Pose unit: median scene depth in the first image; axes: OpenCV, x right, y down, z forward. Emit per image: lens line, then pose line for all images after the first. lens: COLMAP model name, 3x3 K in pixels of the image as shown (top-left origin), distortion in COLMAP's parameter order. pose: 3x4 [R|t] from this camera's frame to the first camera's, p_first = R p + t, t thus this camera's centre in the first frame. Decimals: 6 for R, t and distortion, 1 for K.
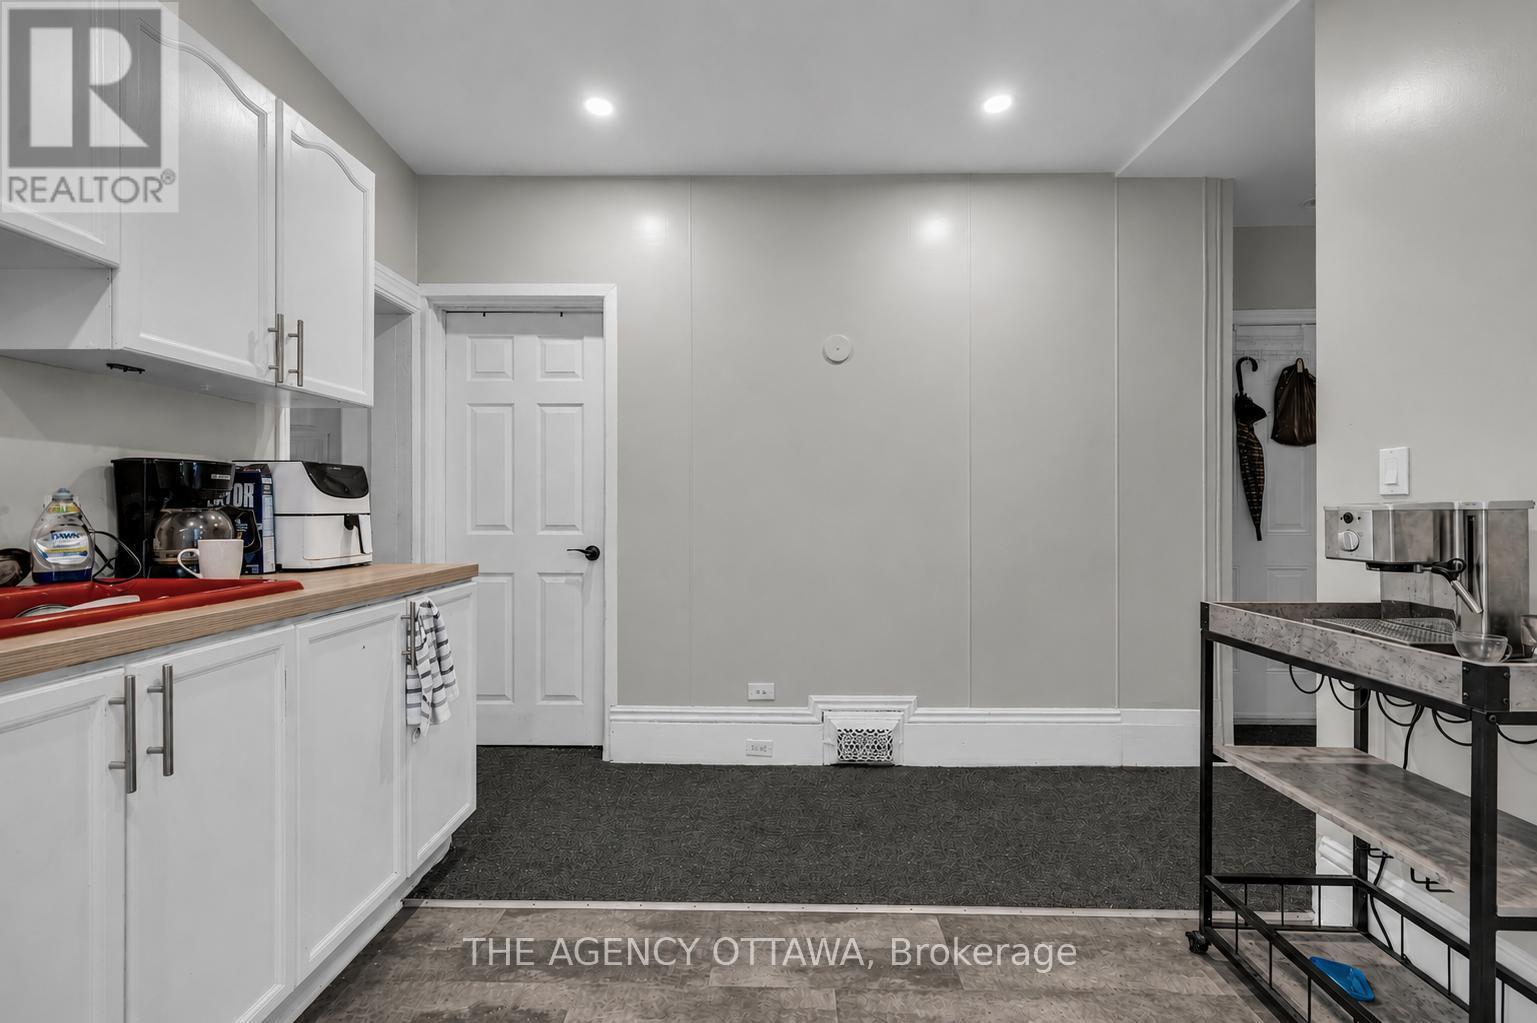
lens RADIAL K [[652.2, 0, 763.4], [0, 652.2, 512.5], [0, 0, 1]] dist [0.000653, -0.000065]
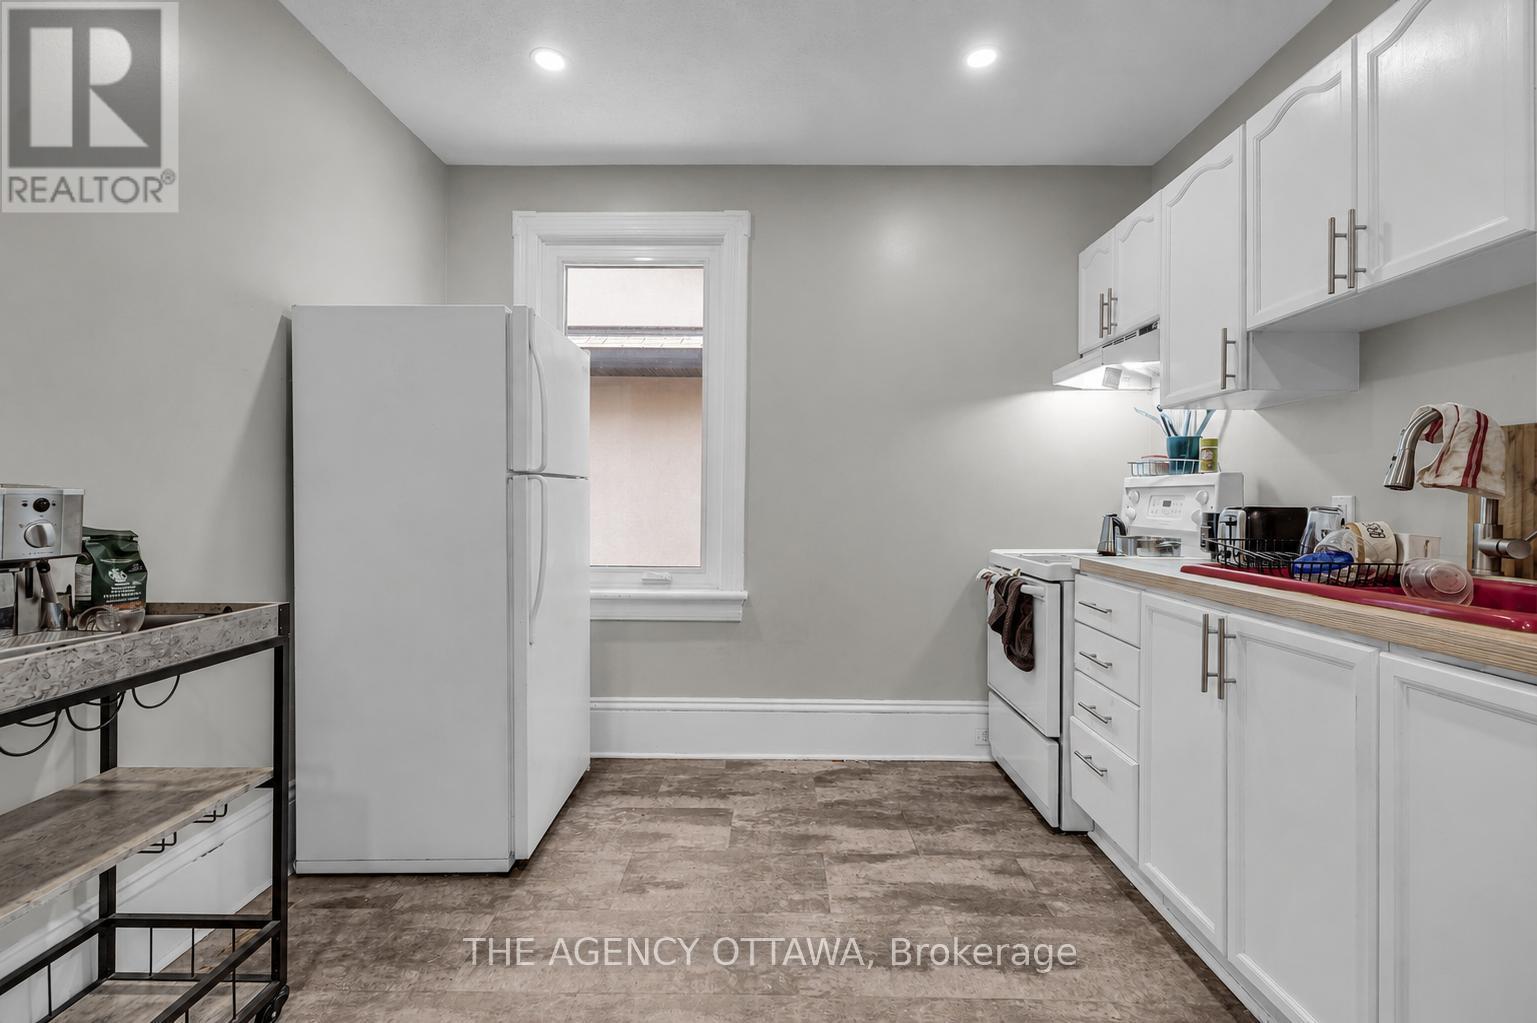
lens RADIAL K [[655.1, 0, 770.4], [0, 655.1, 501.1], [0, 0, 1]] dist [0.000668, 0.000048]
pose [[-0.999745, -0.010375, -0.020067, 0.036765], [-0.010542, 0.999910, 0.008245, -0.007168], [0.019979, 0.008454, -0.999765, 1.379376]]
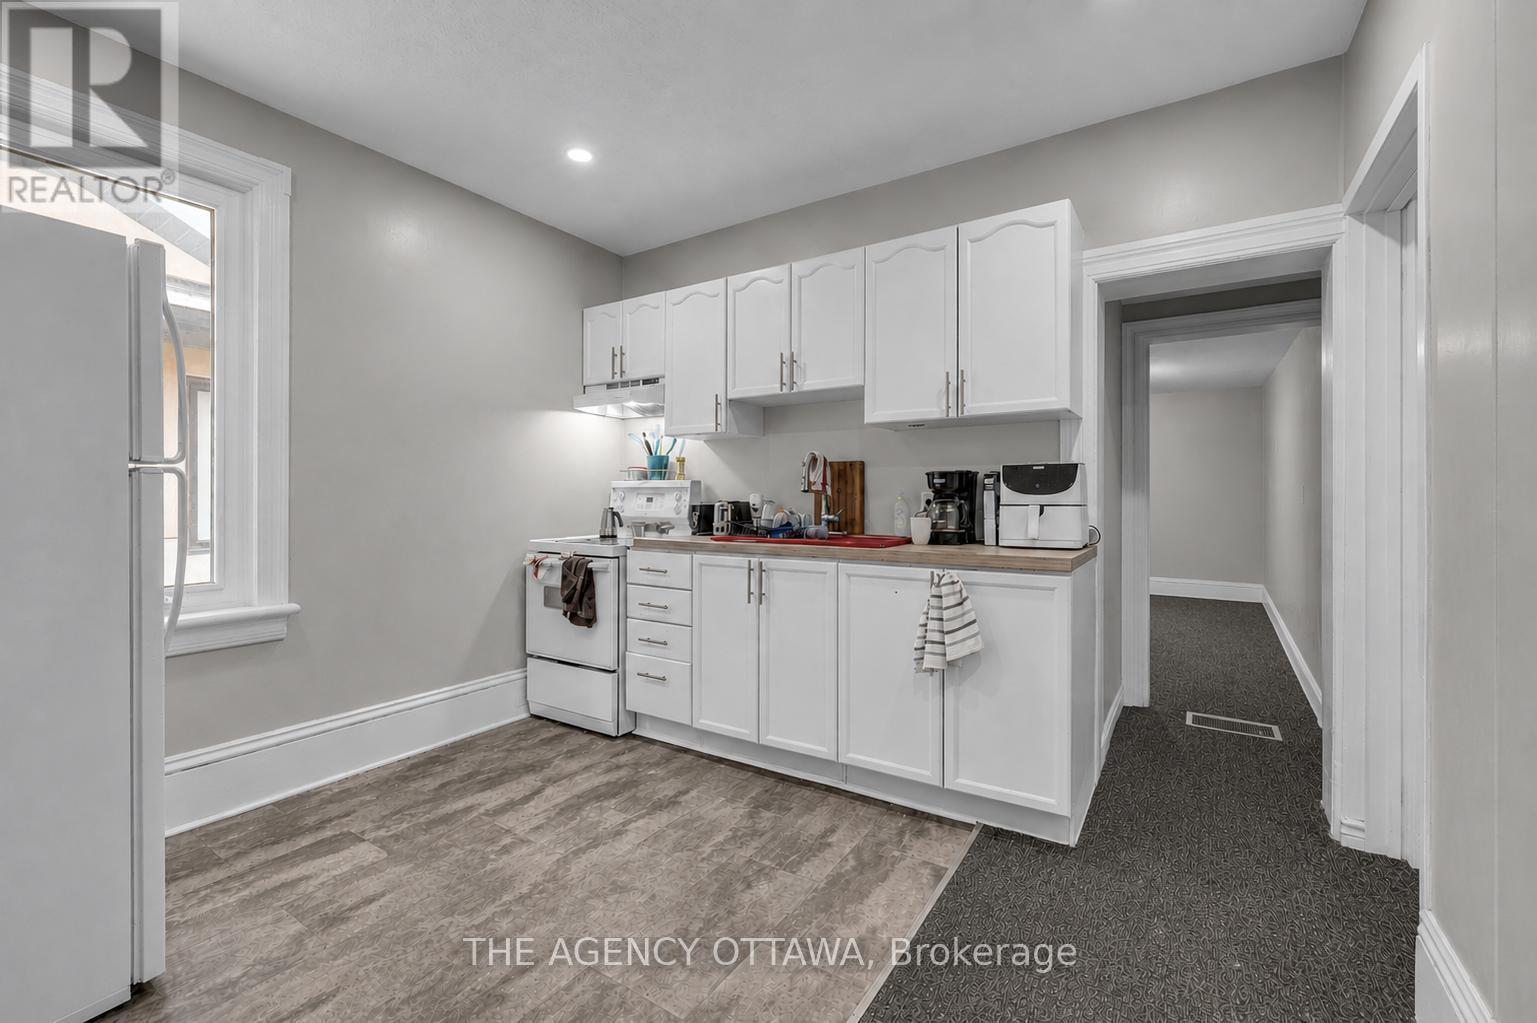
lens RADIAL K [[655.1, 0, 770.4], [0, 655.1, 501.1], [0, 0, 1]] dist [0.000668, 0.000048]
pose [[-0.512396, -0.002461, -0.858746, 0.741126], [-0.008740, 0.999959, 0.002349, -0.002859], [0.858705, 0.008709, -0.512397, 1.371785]]
